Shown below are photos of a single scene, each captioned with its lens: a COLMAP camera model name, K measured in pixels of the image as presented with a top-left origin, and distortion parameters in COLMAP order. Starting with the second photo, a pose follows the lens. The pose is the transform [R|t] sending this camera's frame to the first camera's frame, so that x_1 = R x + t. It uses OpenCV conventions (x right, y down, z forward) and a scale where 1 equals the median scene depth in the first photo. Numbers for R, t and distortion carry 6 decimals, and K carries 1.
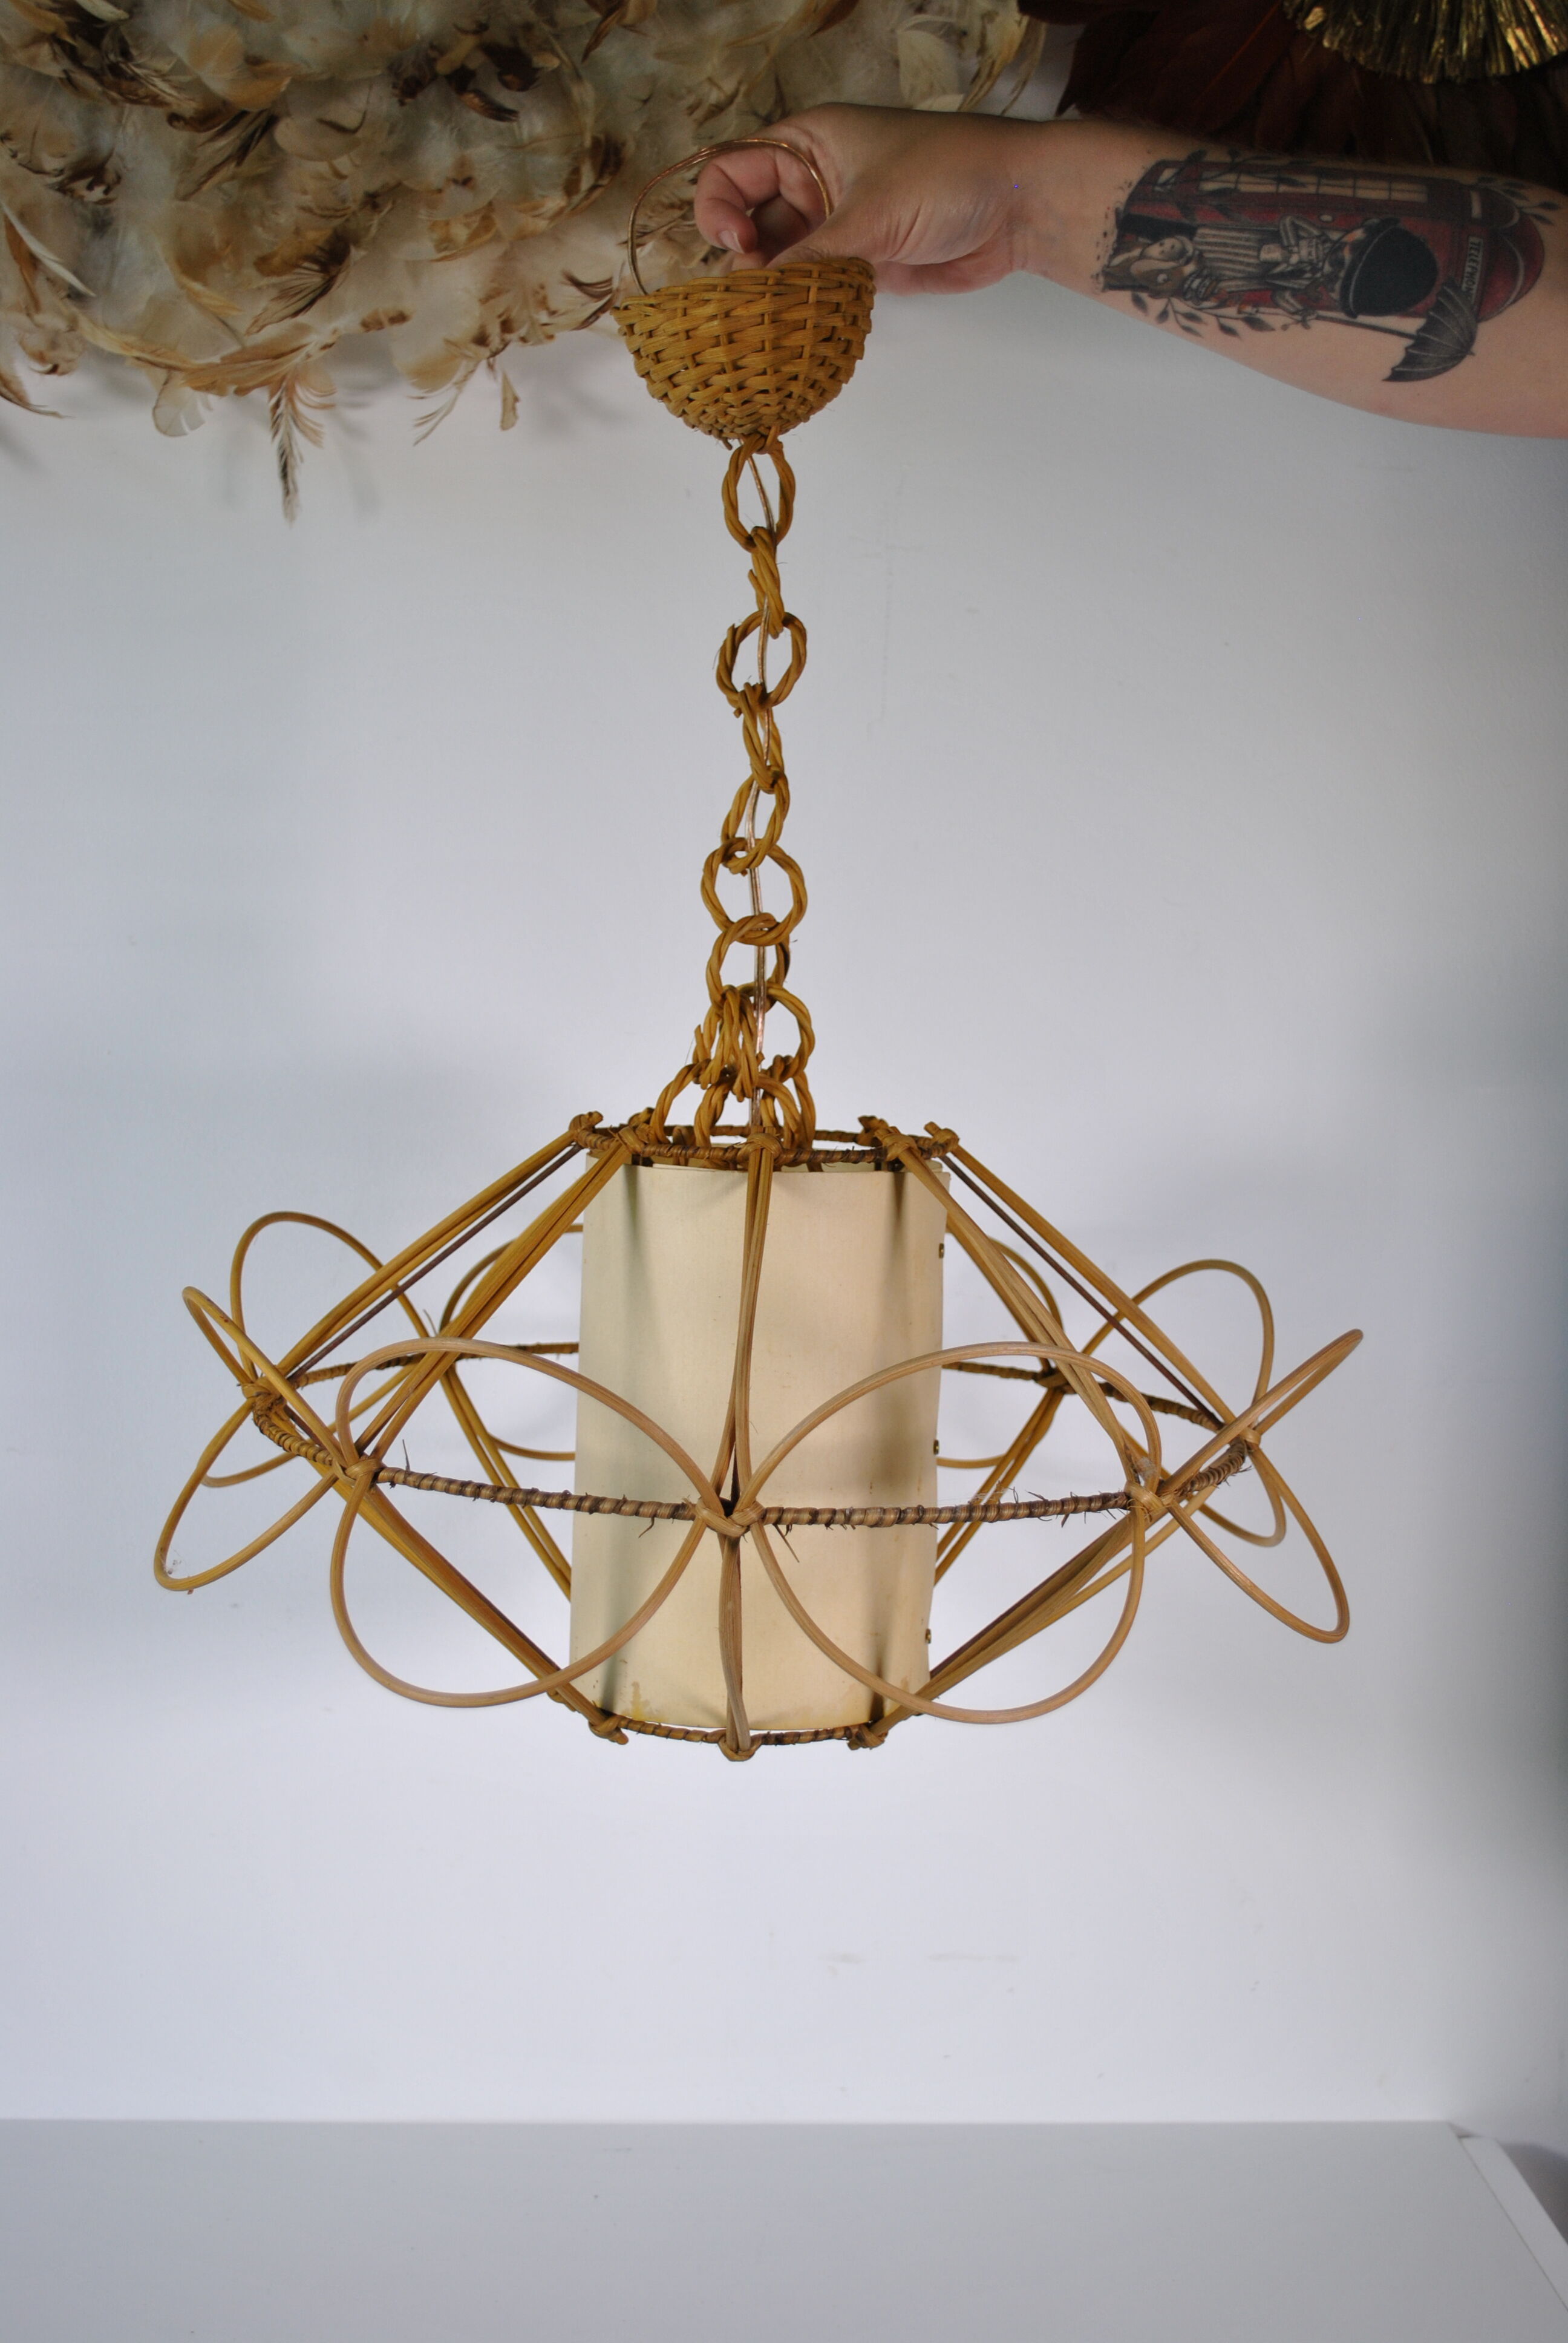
lens RADIAL K [[2804.7, 0, 773.8], [0, 2804.7, 1170.8], [0, 0, 1]] dist [-0.008324, 0.000000]
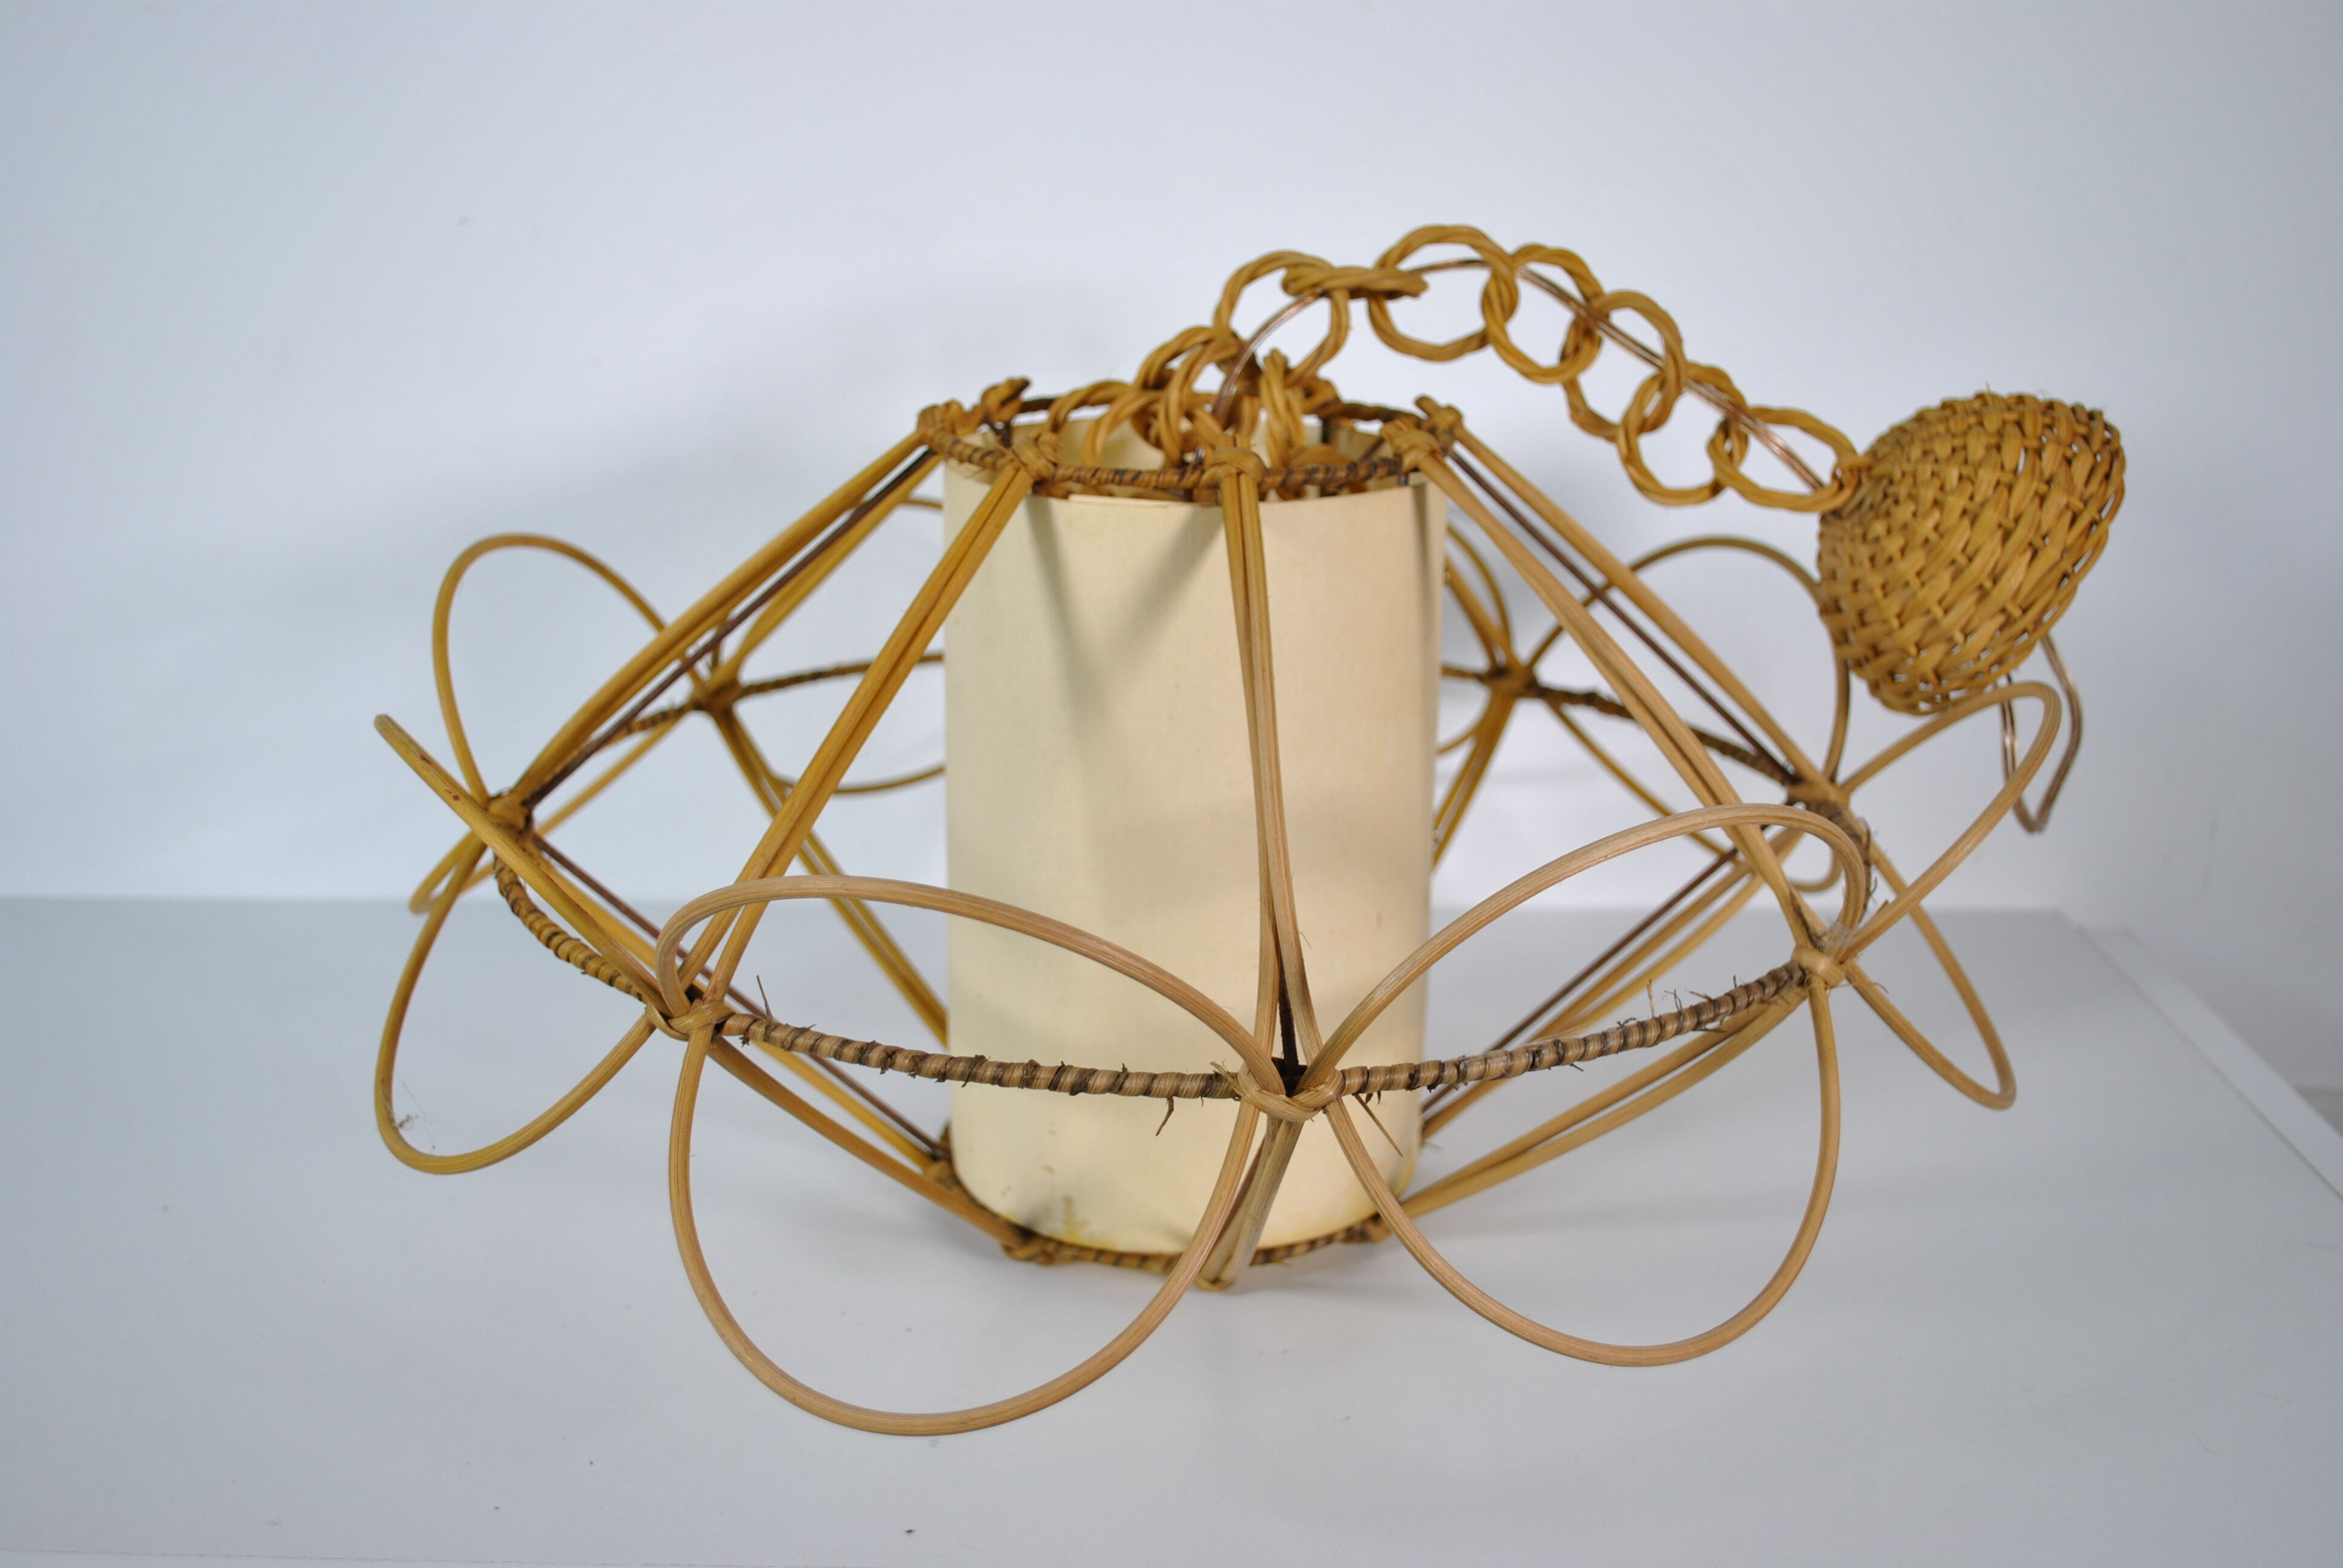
lens RADIAL K [[2540.8, 0, 1183.1], [0, 2540.8, 774.8], [0, 0, 1]] dist [0.002558, 0.000000]
pose [[0.991909, -0.060457, 0.111629, -0.098282], [0.036469, 0.977958, 0.205593, -0.068540], [-0.121598, -0.199859, 0.972250, 0.422775]]
